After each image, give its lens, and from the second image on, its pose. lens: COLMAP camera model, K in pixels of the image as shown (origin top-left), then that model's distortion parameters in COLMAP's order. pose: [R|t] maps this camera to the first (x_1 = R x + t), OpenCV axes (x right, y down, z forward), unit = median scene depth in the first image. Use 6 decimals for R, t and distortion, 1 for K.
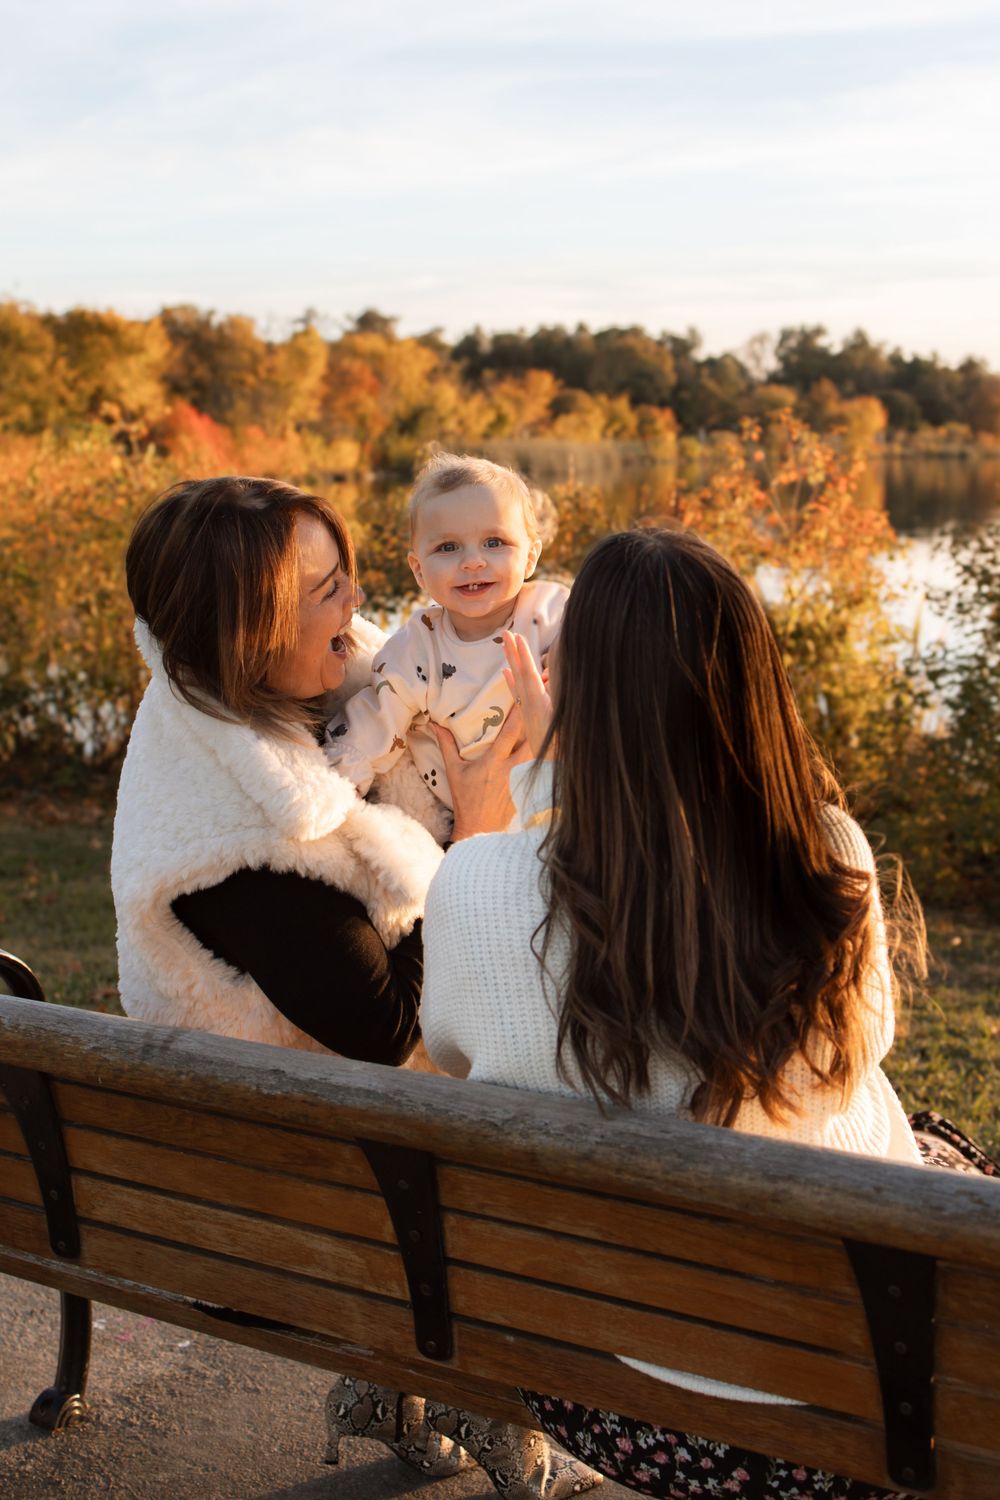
lens RADIAL K [[1535.1, 0, 477.6], [0, 1535.1, 617.6], [0, 0, 1]] dist [-0.024344, 0.000000]
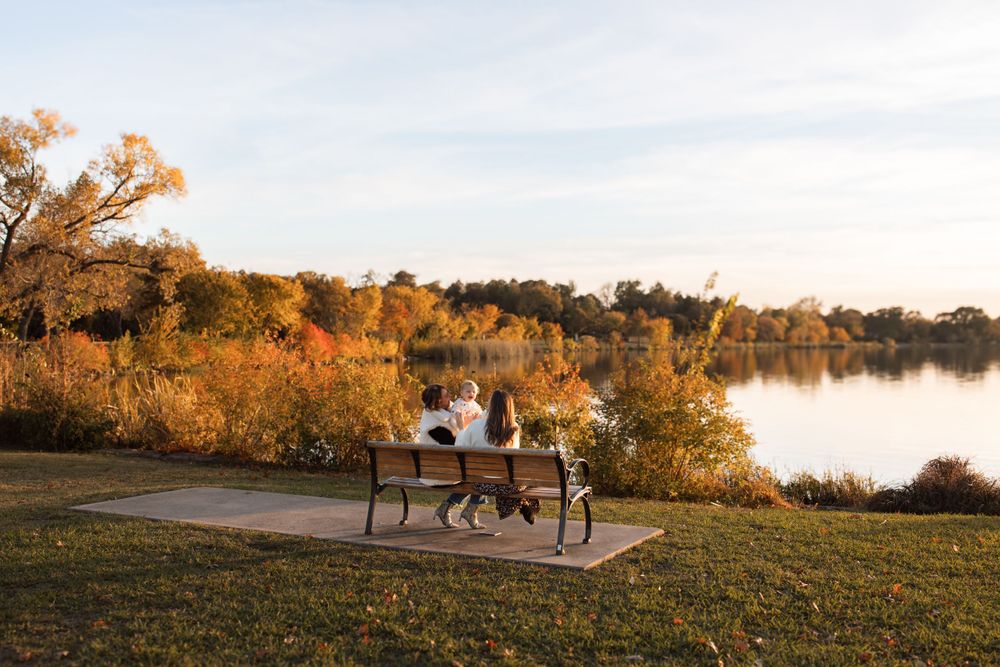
lens RADIAL K [[1023.4, 0, 493.2], [0, 1023.4, 337.1], [0, 0, 1]] dist [-0.024344, 0.000000]
pose [[0.999310, 0.003041, 0.037013, -0.005081], [0.000844, 0.994525, -0.104497, 0.016686], [-0.037128, 0.104456, 0.993836, -0.314906]]
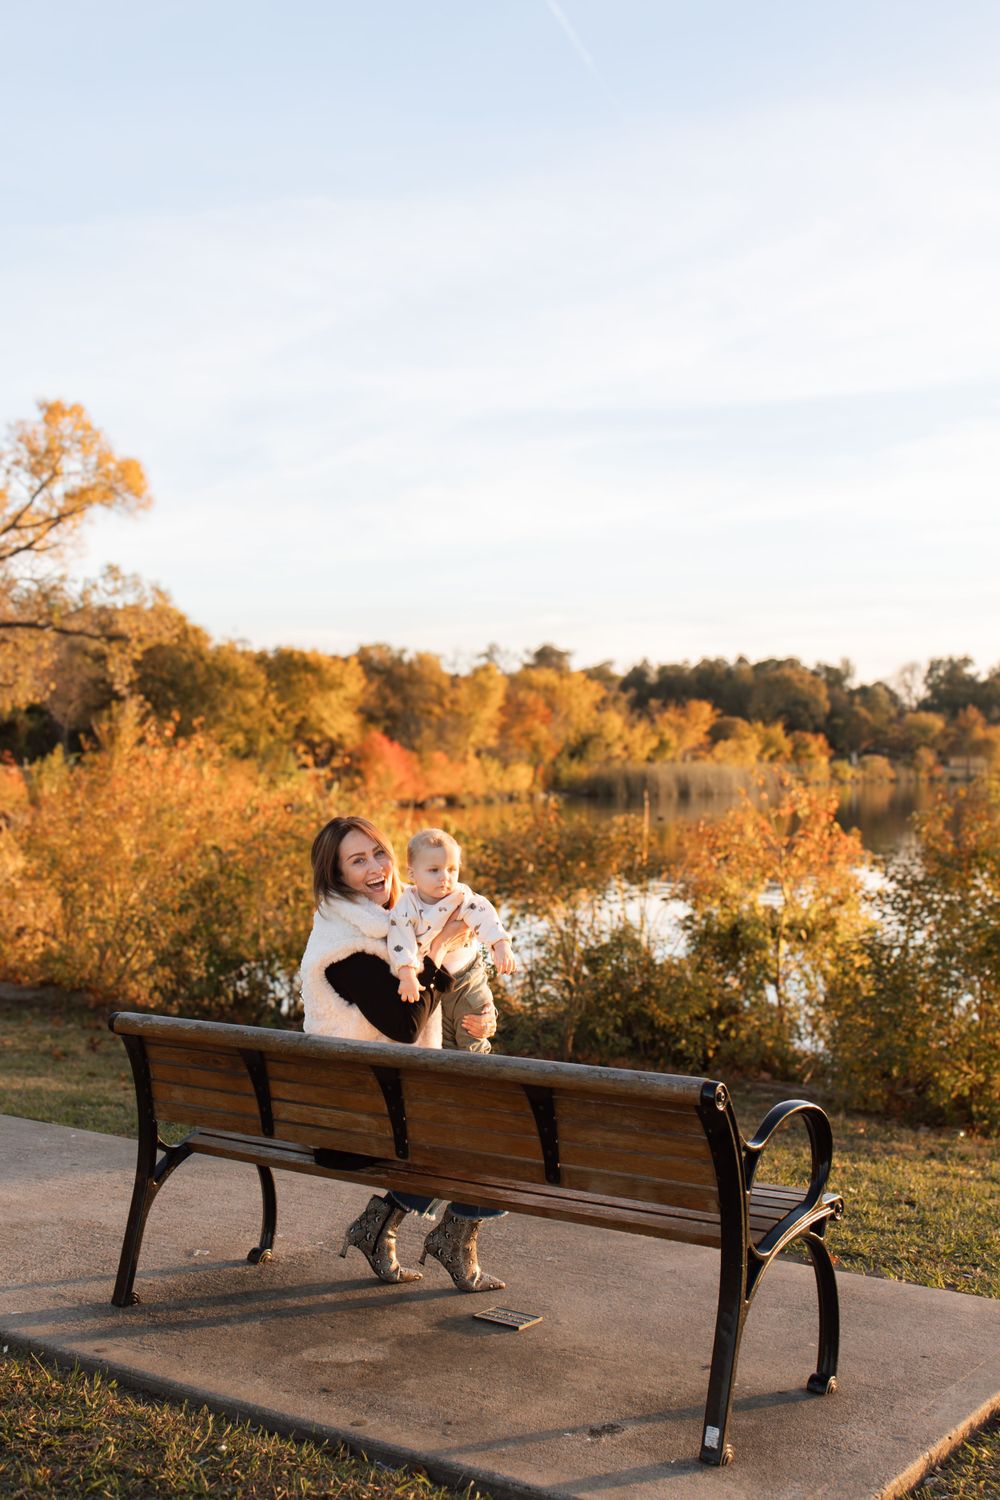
lens RADIAL K [[1535.1, 0, 502.2], [0, 1535.1, 800.9], [0, 0, 1]] dist [-0.024344, 0.000000]
pose [[0.993618, 0.004194, -0.112716, 0.027560], [-0.013766, 0.996347, -0.084282, 0.005110], [0.111951, 0.085295, 0.990046, -0.104658]]
